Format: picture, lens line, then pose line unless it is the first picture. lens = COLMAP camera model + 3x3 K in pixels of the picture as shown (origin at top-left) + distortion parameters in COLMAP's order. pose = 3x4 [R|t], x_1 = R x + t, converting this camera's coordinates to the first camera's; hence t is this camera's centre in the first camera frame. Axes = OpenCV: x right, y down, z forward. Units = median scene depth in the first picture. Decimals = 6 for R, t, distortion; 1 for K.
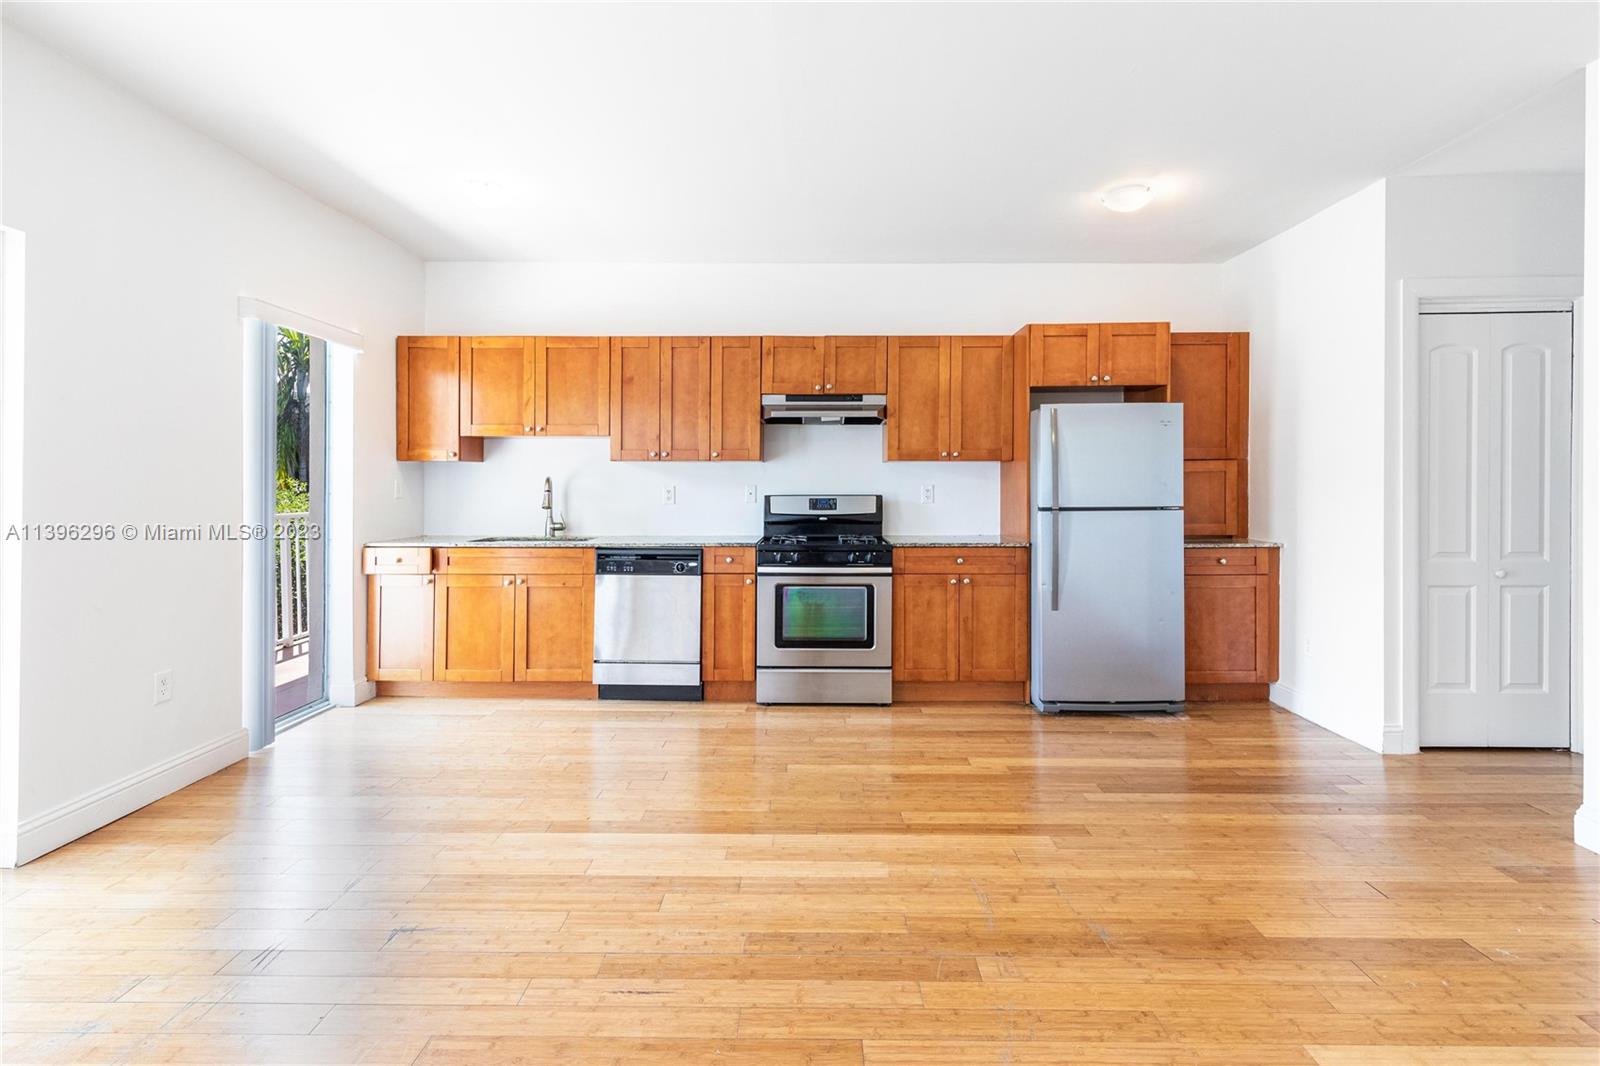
lens RADIAL K [[743.1, 0, 804.8], [0, 743.1, 493.6], [0, 0, 1]] dist [0.010251, -0.003430]
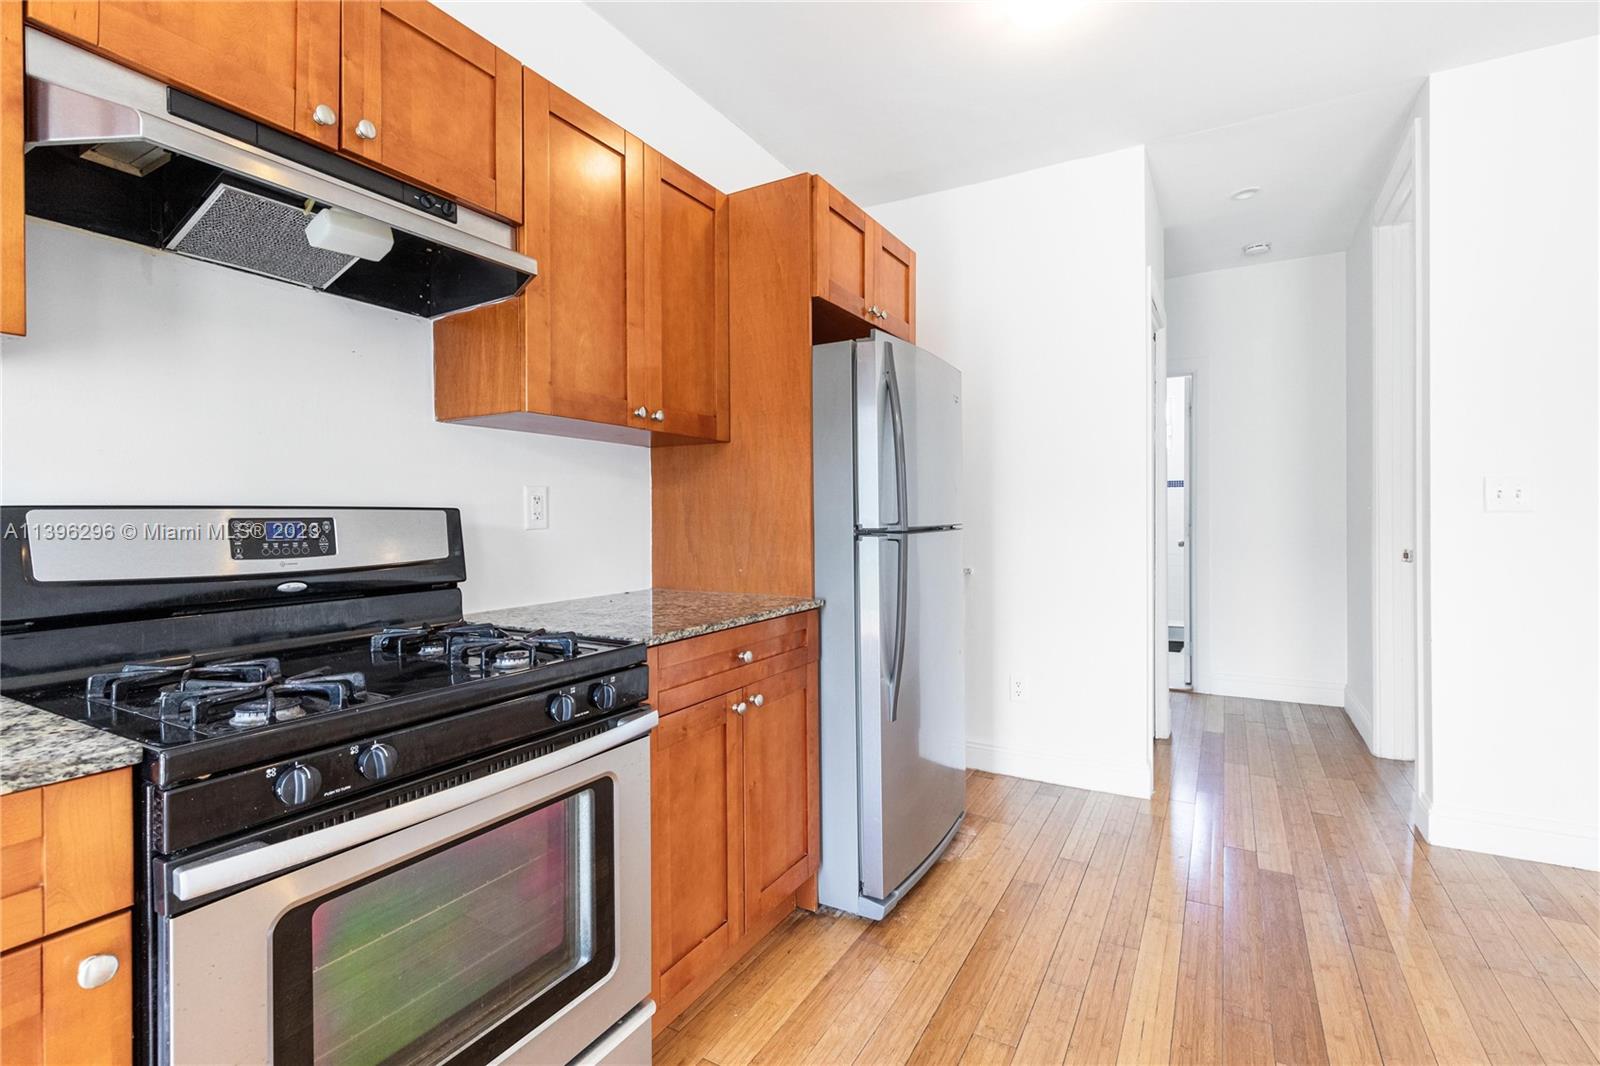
lens RADIAL K [[743.1, 0, 815.5], [0, 743.1, 522.0], [0, 0, 1]] dist [0.010251, -0.003430]
pose [[0.473586, -0.008963, 0.880702, -0.150847], [0.012748, 0.999913, 0.003322, 0.010884], [-0.880655, 0.009654, 0.473660, 0.756649]]
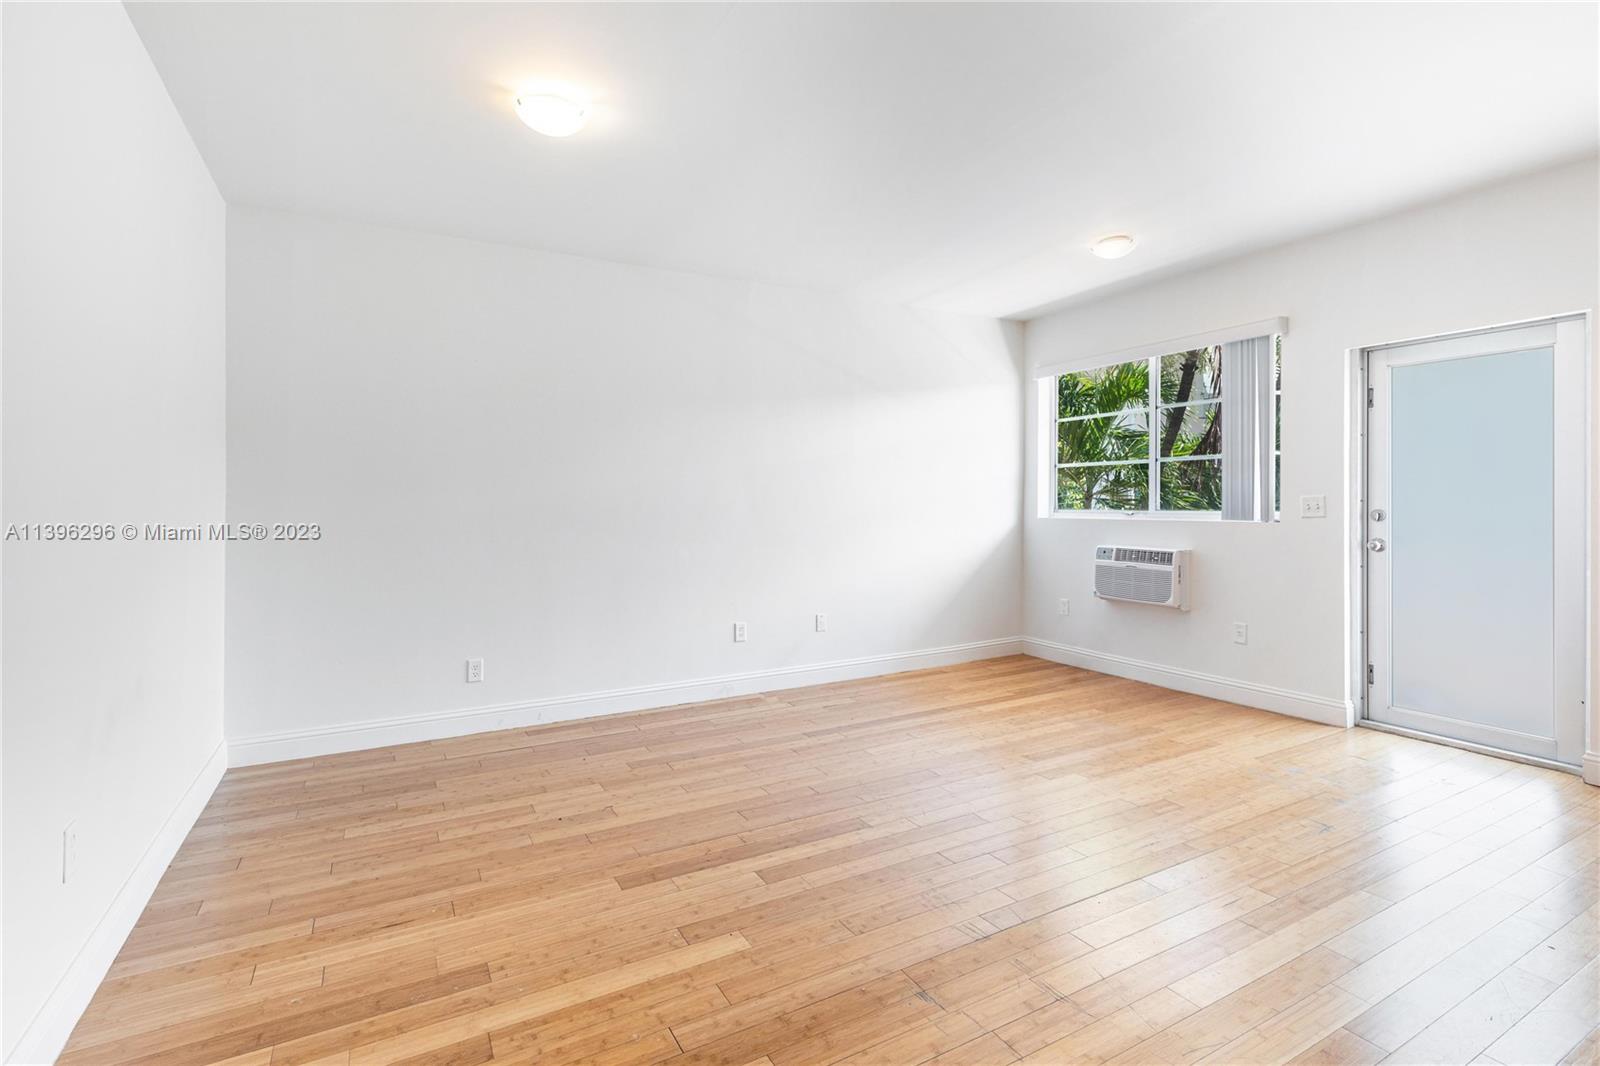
lens RADIAL K [[743.1, 0, 800.4], [0, 743.1, 507.5], [0, 0, 1]] dist [0.010251, -0.003430]
pose [[-0.867553, 0.010085, -0.497242, 0.475349], [0.002501, 0.999870, 0.015916, -0.012136], [0.497338, 0.012564, -0.867466, 0.831486]]
